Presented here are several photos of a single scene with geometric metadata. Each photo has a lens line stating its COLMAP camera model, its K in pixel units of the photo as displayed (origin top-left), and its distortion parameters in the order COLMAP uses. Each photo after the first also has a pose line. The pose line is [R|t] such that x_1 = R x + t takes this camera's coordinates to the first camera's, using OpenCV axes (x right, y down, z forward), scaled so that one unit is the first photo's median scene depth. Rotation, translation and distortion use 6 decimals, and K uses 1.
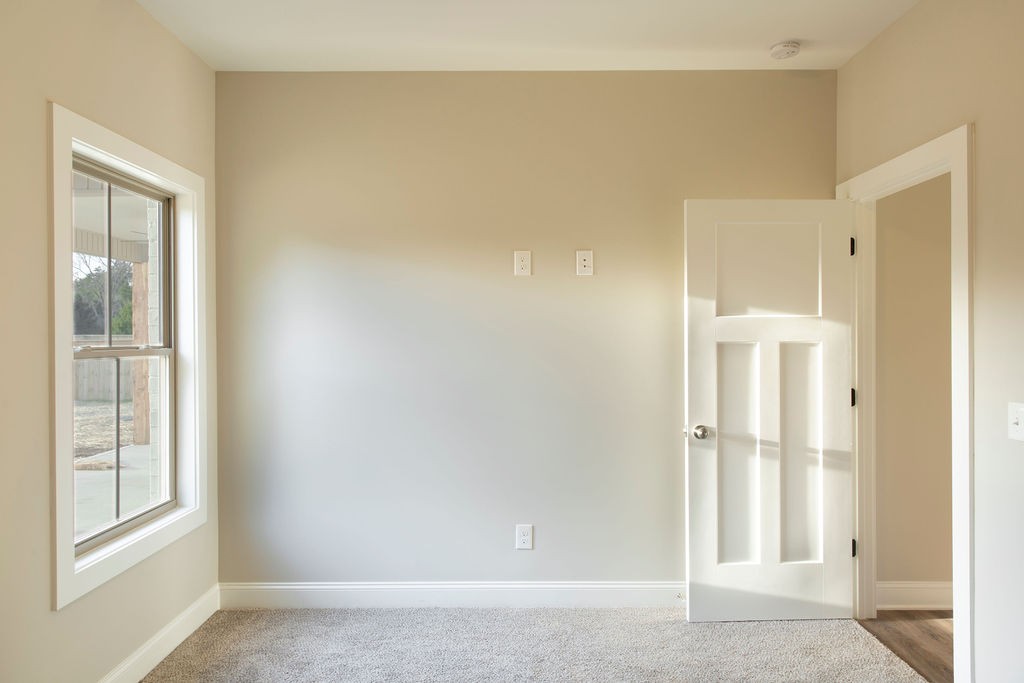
lens RADIAL K [[706.0, 0, 512.0], [0, 706.0, 341.5], [0, 0, 1]] dist [-0.001762, 0.000606]
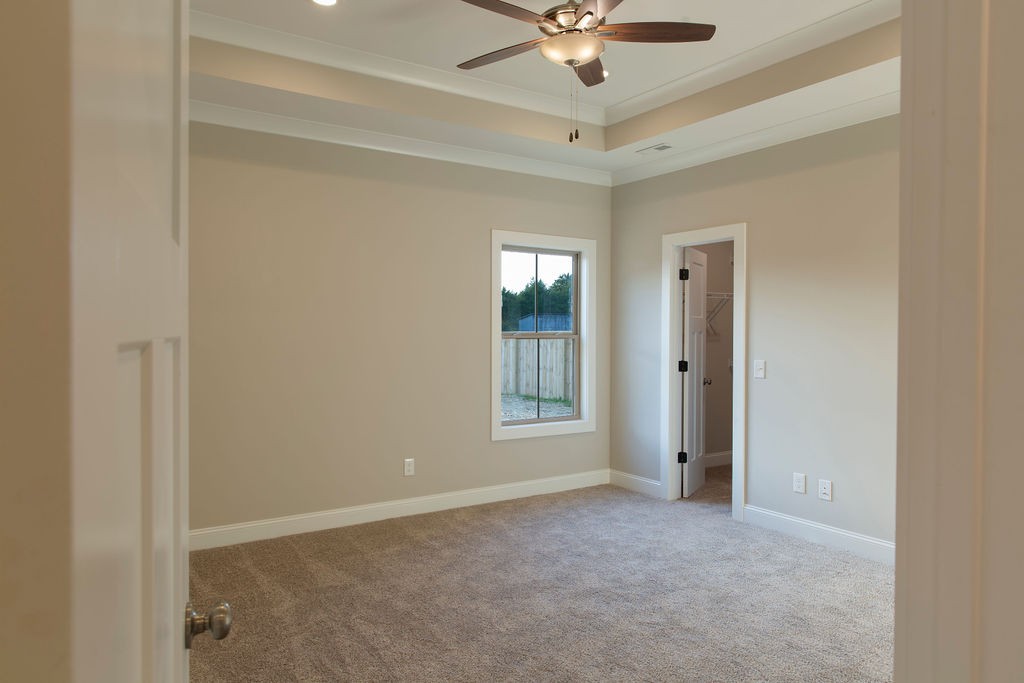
lens RADIAL K [[706.0, 0, 512.0], [0, 706.0, 341.5], [0, 0, 1]] dist [-0.001762, 0.000606]
pose [[0.559405, 0.015404, -0.828751, 0.933176], [0.002010, 0.999799, 0.019941, -0.009860], [0.828892, -0.012821, 0.559262, -0.180168]]
